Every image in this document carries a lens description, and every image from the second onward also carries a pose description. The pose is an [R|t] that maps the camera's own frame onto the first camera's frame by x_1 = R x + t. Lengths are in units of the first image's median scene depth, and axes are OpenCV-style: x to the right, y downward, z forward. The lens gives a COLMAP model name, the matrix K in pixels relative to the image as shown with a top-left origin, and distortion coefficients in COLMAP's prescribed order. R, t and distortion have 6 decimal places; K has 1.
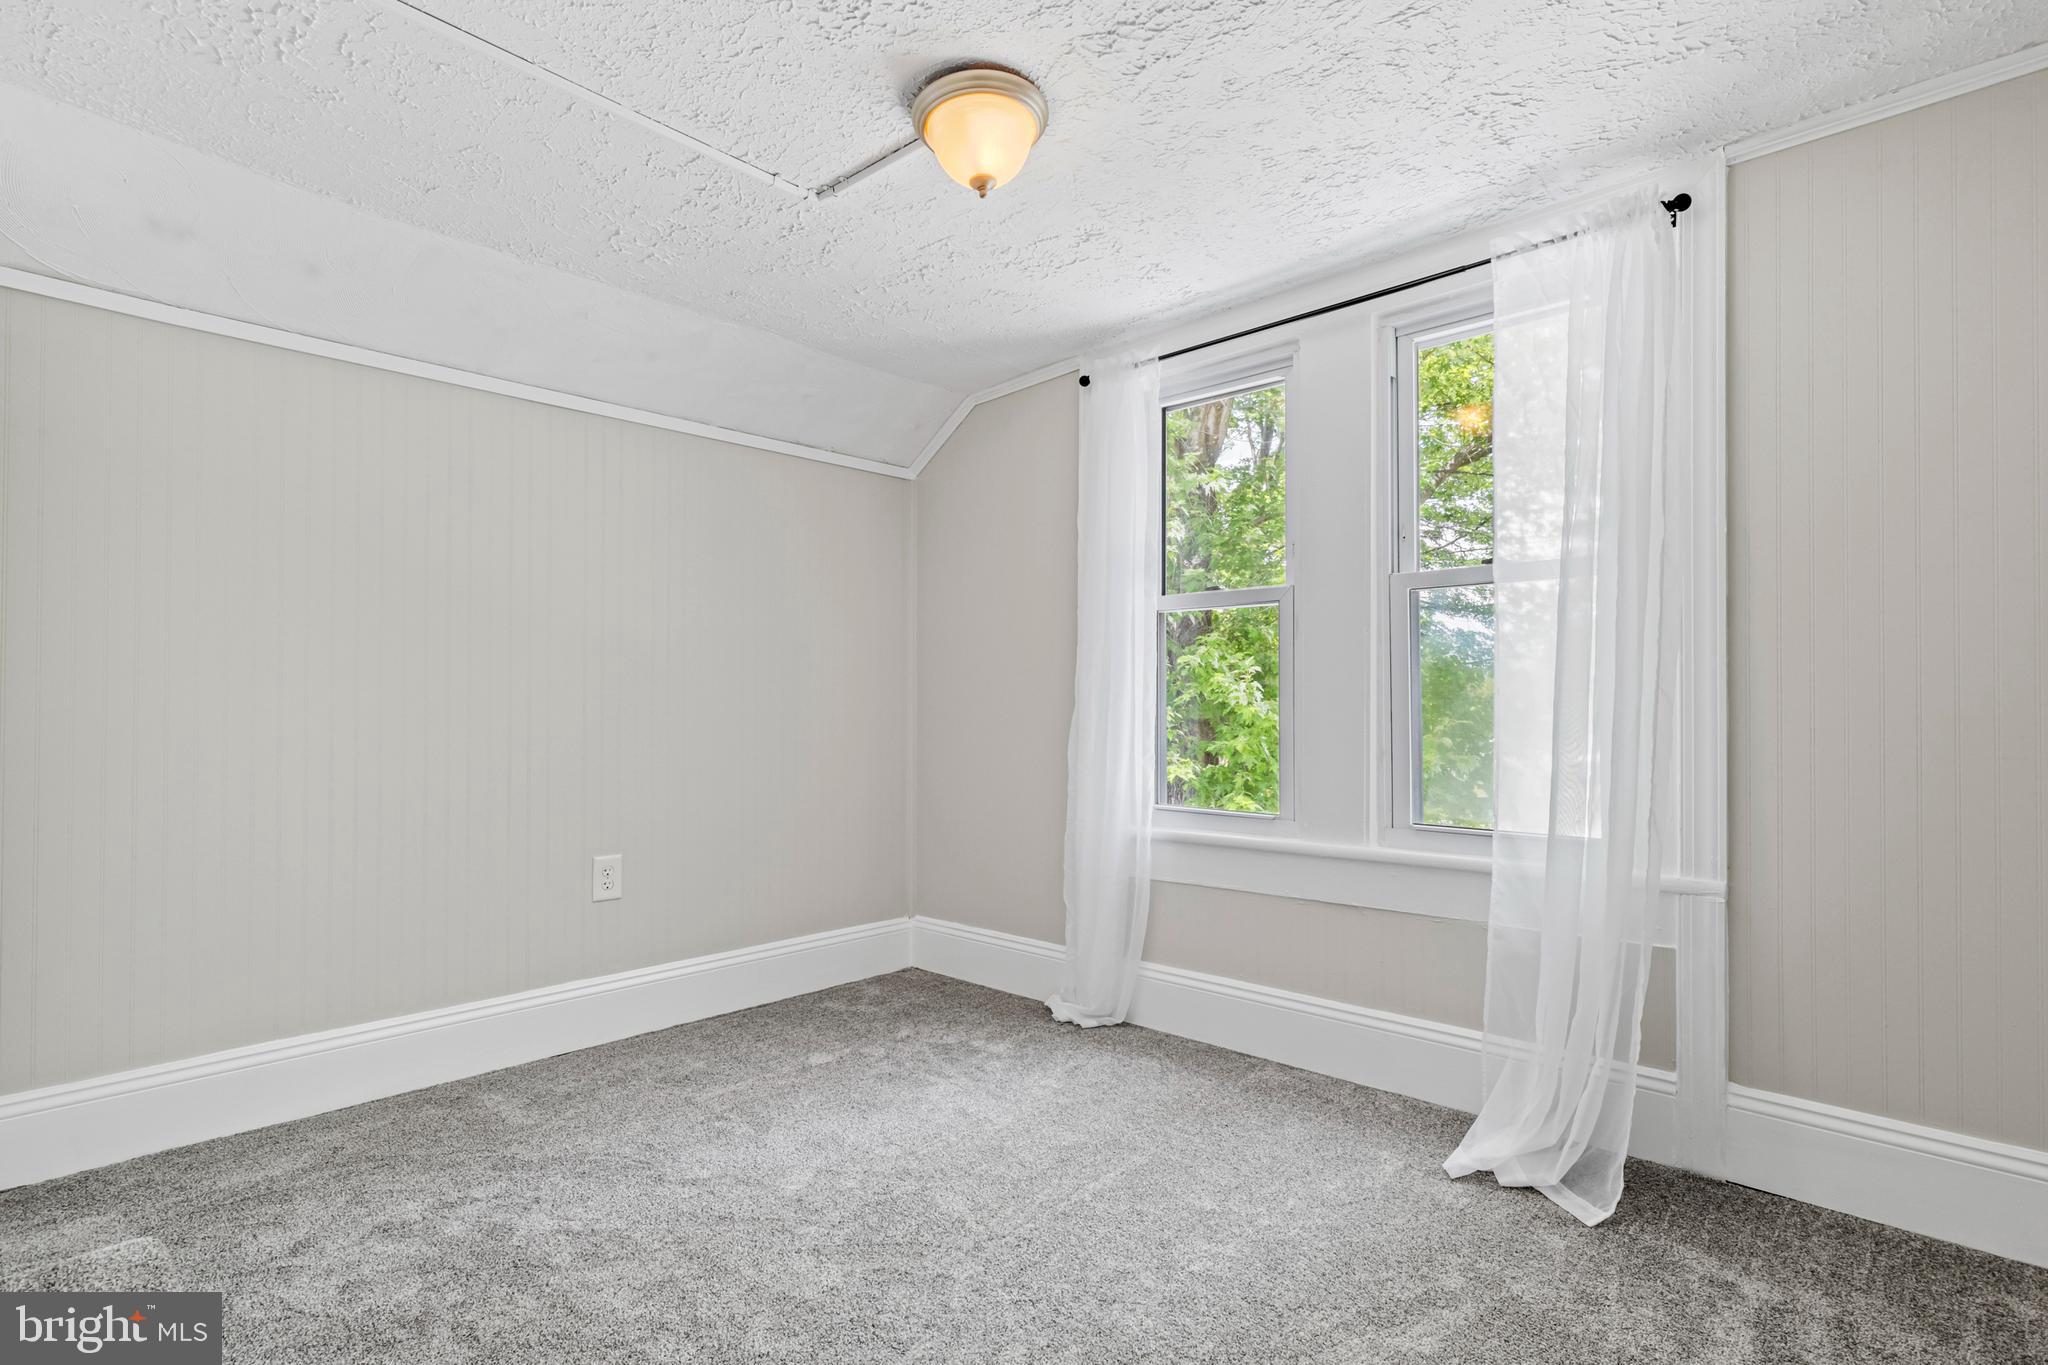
lens RADIAL K [[1033.6, 0, 1031.5], [0, 1033.6, 693.0], [0, 0, 1]] dist [0.001147, -0.001423]
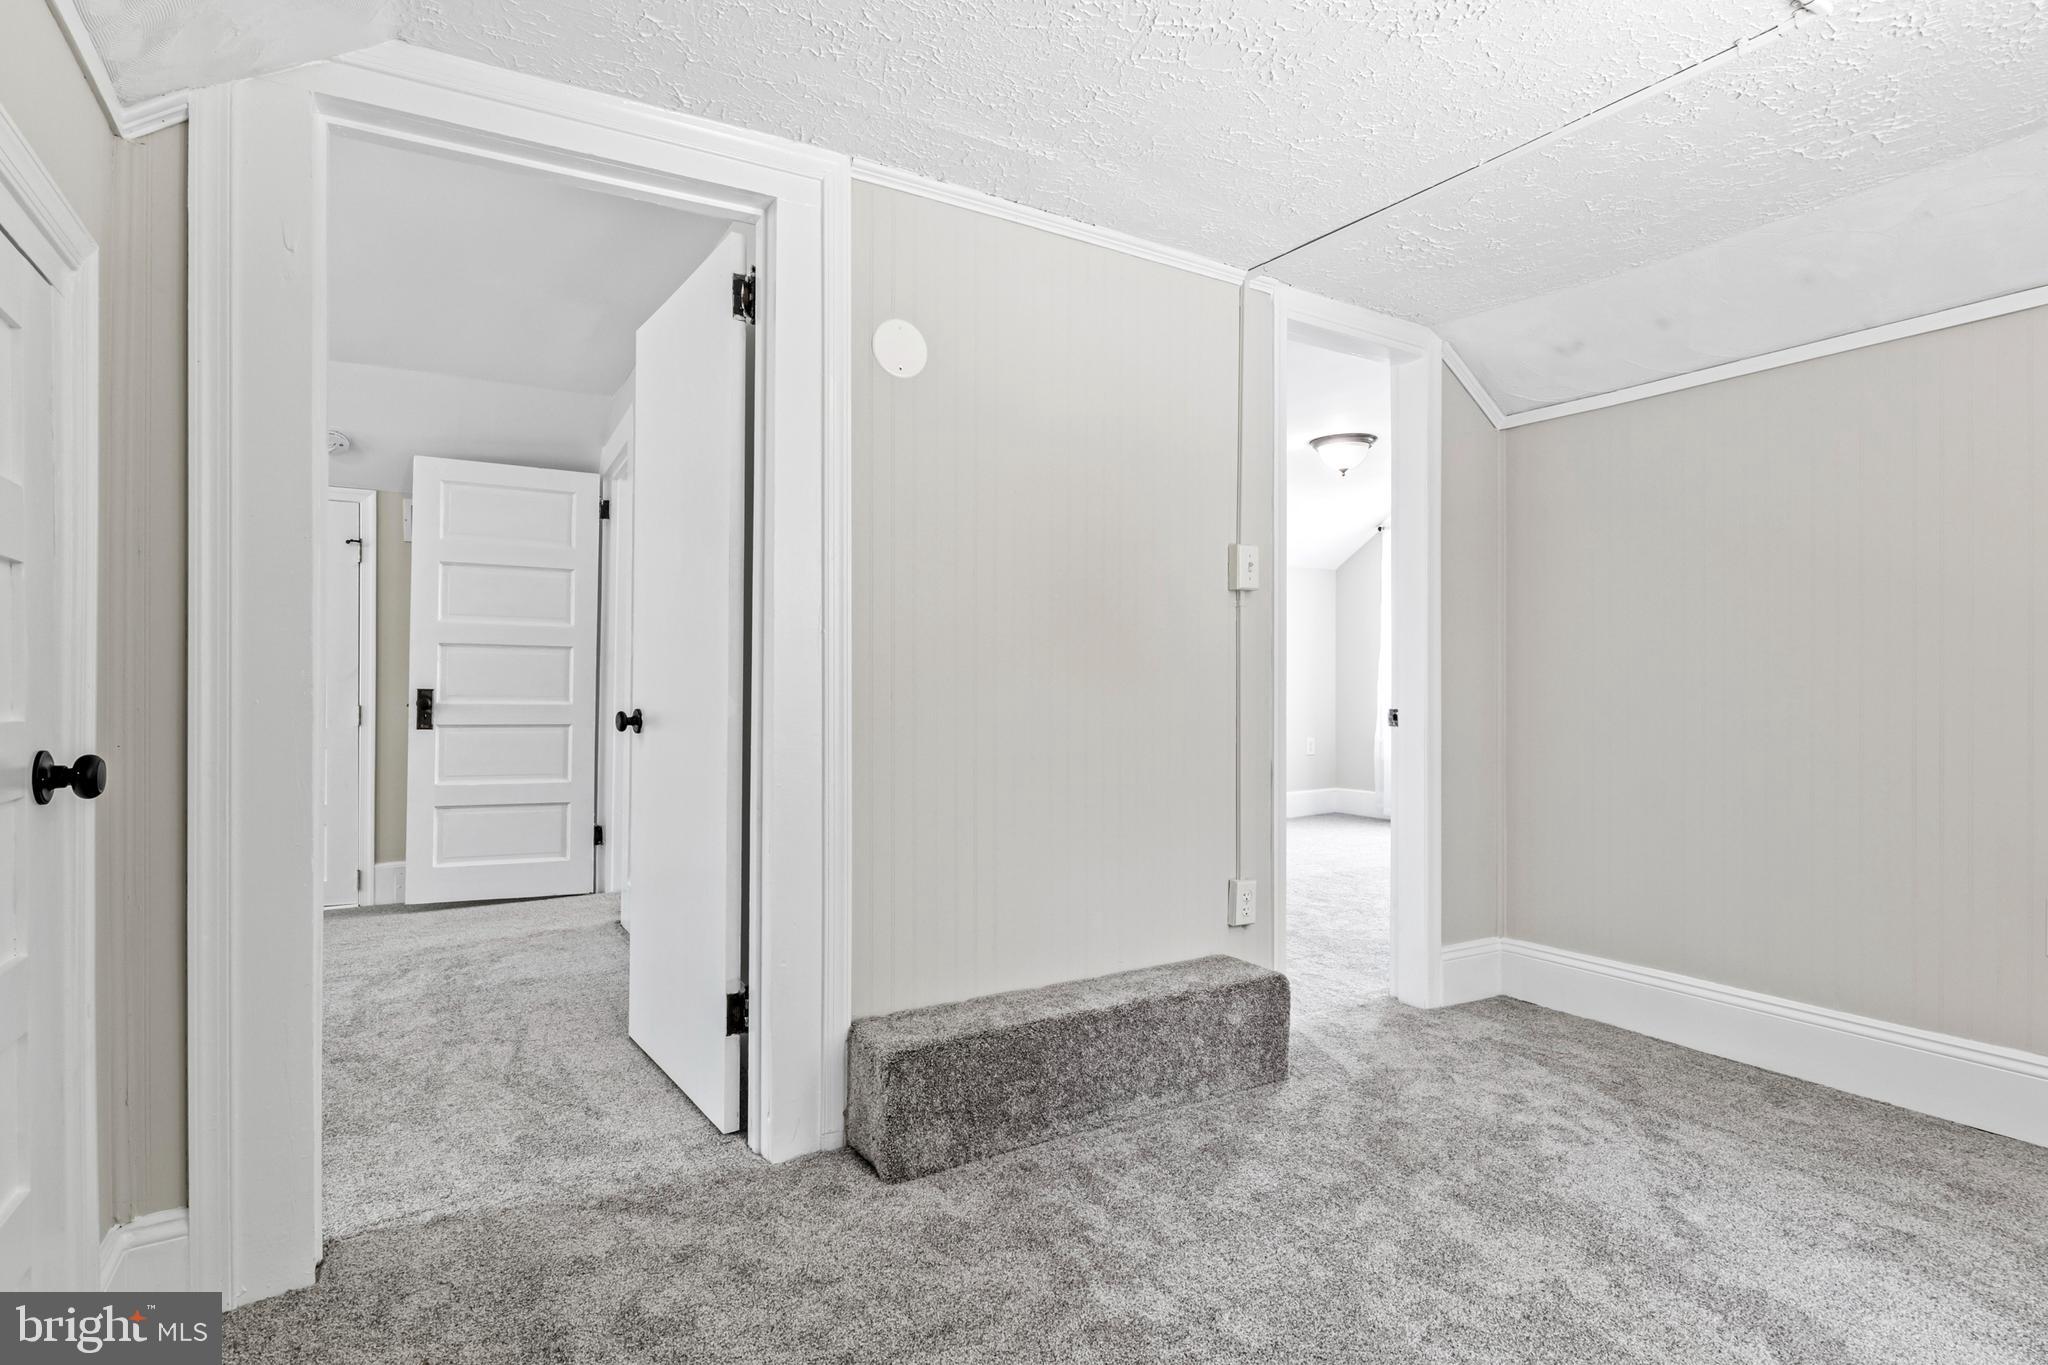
lens RADIAL K [[1033.6, 0, 1029.4], [0, 1033.6, 682.5], [0, 0, 1]] dist [0.001147, -0.001423]
pose [[-0.285678, 0.001450, -0.958325, 0.701660], [0.017904, 0.999832, -0.003824, -0.018623], [0.958159, -0.018250, -0.285656, 0.670816]]
